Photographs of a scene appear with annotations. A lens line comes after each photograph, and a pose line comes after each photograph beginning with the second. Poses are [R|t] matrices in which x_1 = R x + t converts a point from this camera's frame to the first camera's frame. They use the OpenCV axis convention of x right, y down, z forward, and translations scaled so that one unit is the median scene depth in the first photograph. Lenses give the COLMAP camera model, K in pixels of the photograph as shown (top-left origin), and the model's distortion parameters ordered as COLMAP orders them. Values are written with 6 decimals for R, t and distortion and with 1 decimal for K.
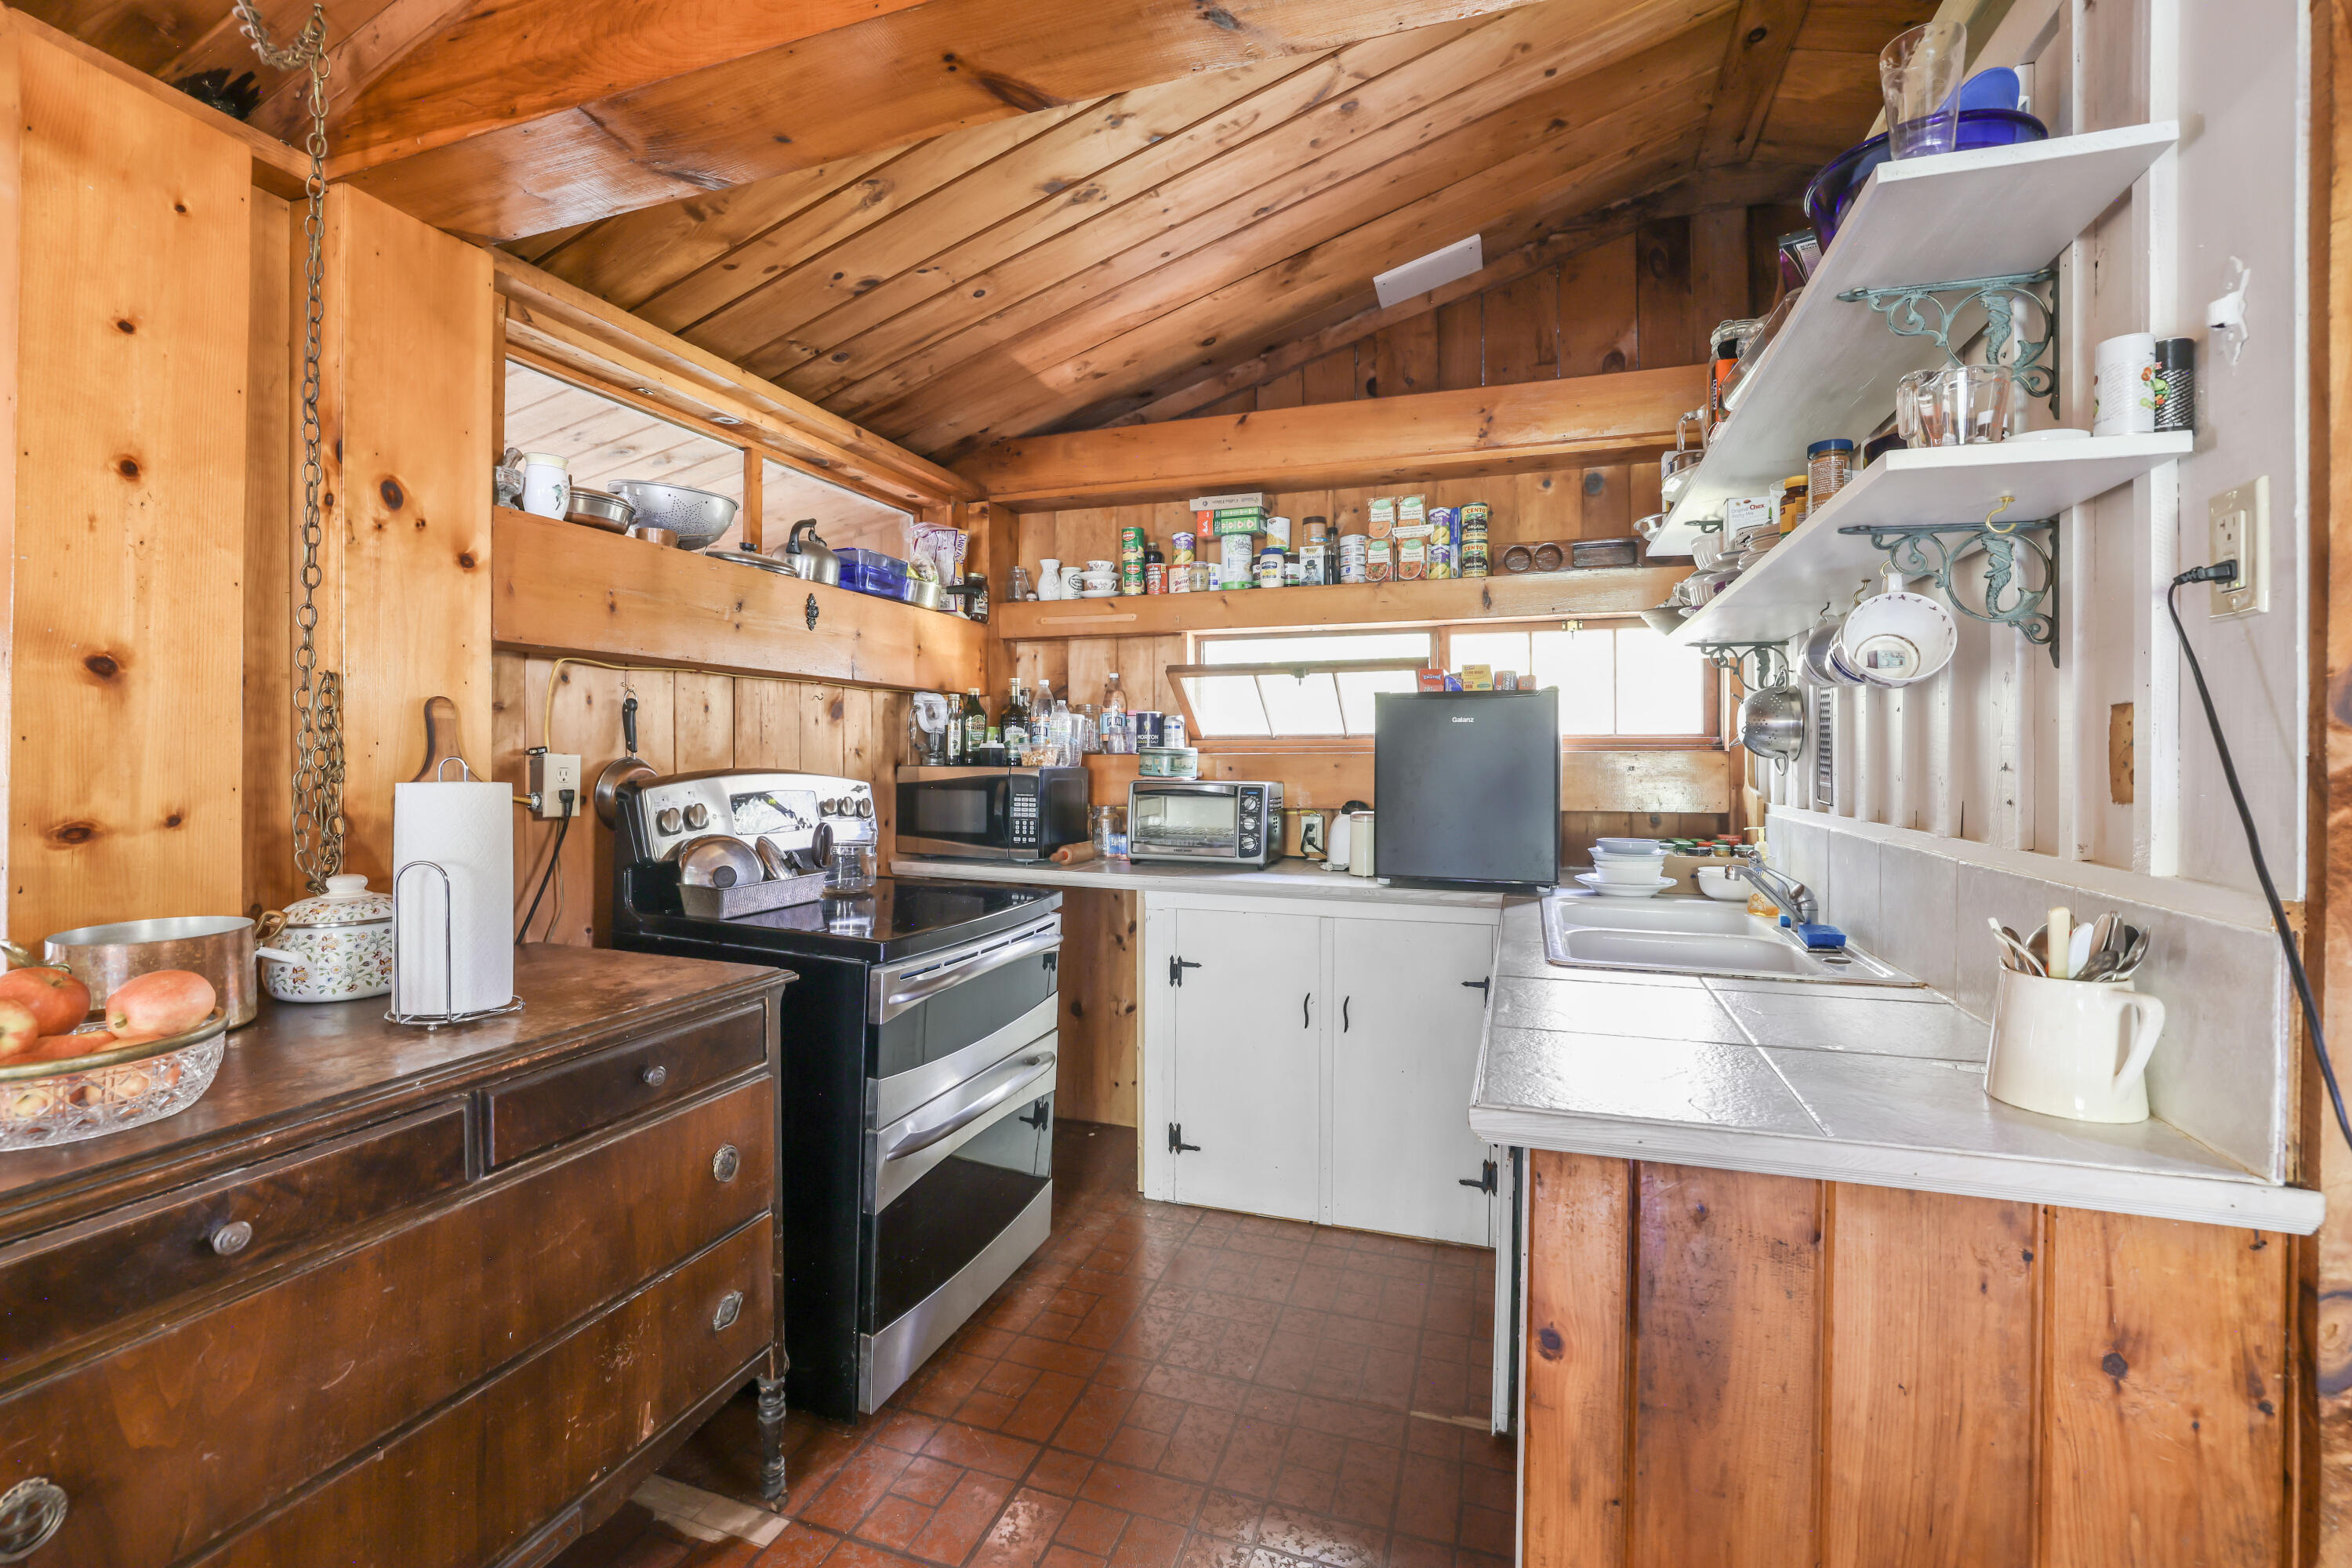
lens RADIAL K [[1089.7, 0, 1182.0], [0, 1089.7, 770.0], [0, 0, 1]] dist [-0.054470, 0.027522]
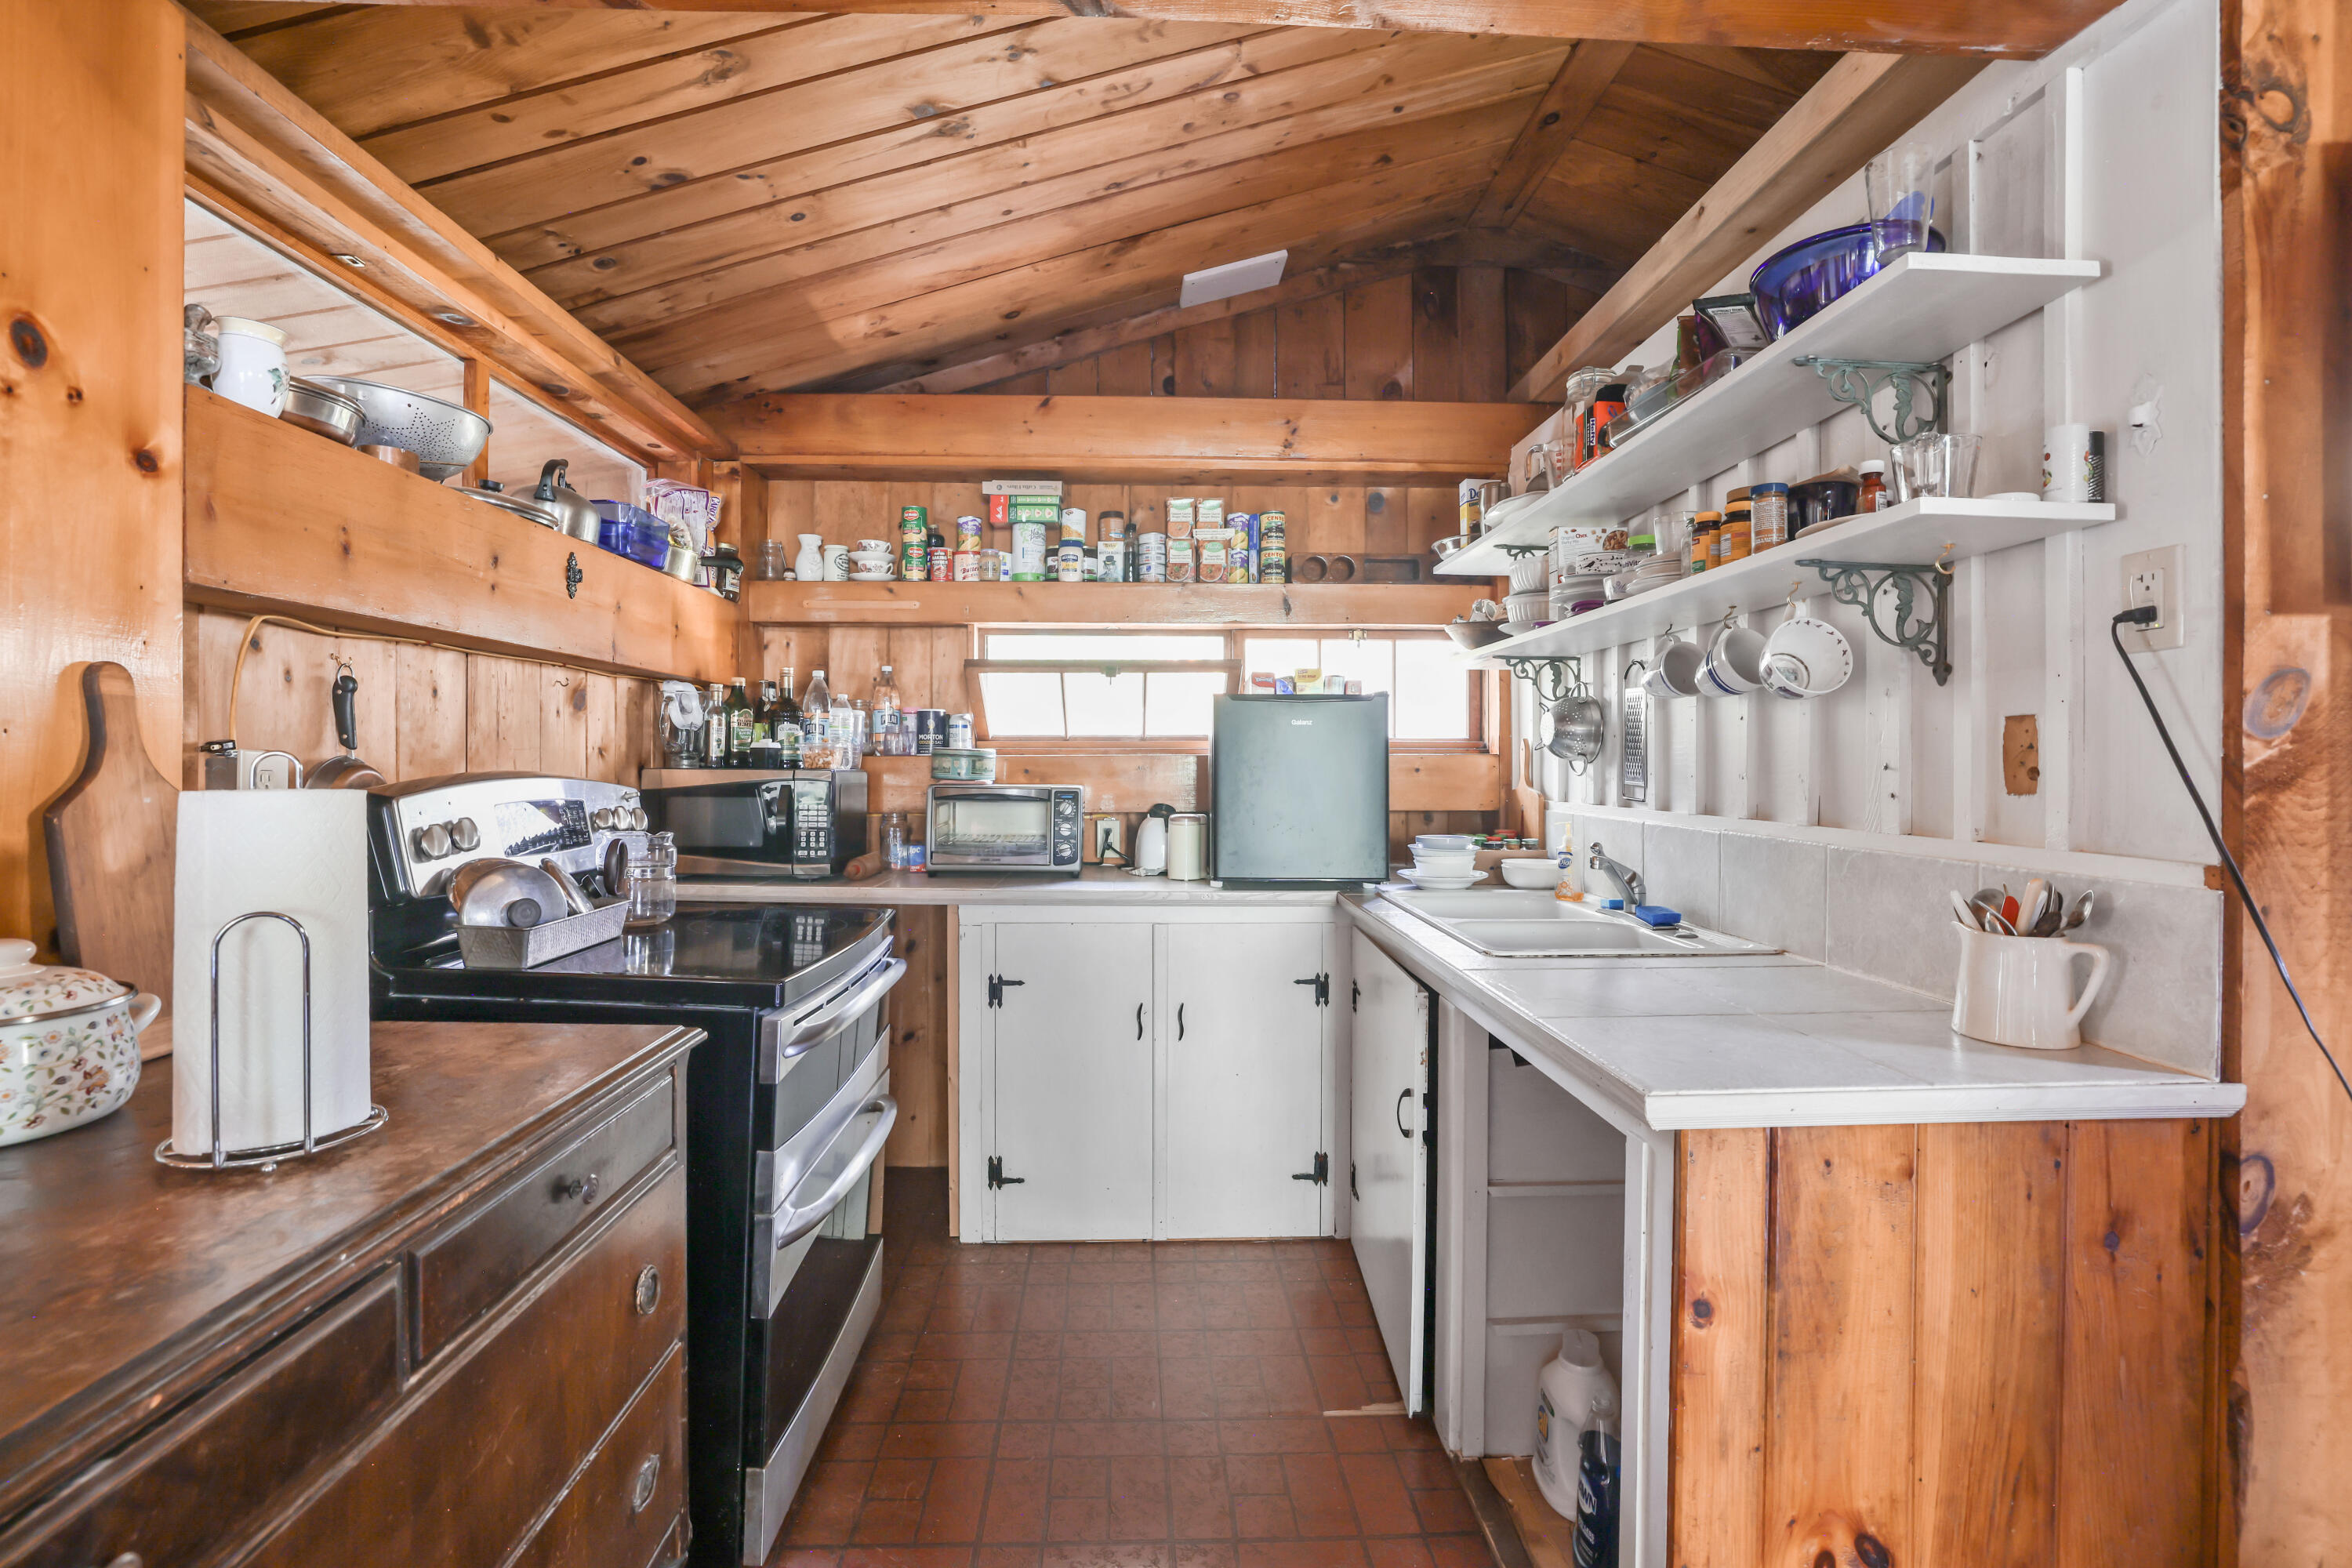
lens RADIAL K [[1089.7, 0, 1182.0], [0, 1089.7, 770.0], [0, 0, 1]] dist [-0.054470, 0.027522]
pose [[0.923469, -0.001304, 0.383671, -0.231840], [0.003078, 0.999987, -0.004010, 0.002047], [-0.383661, 0.004884, 0.923461, 0.097948]]
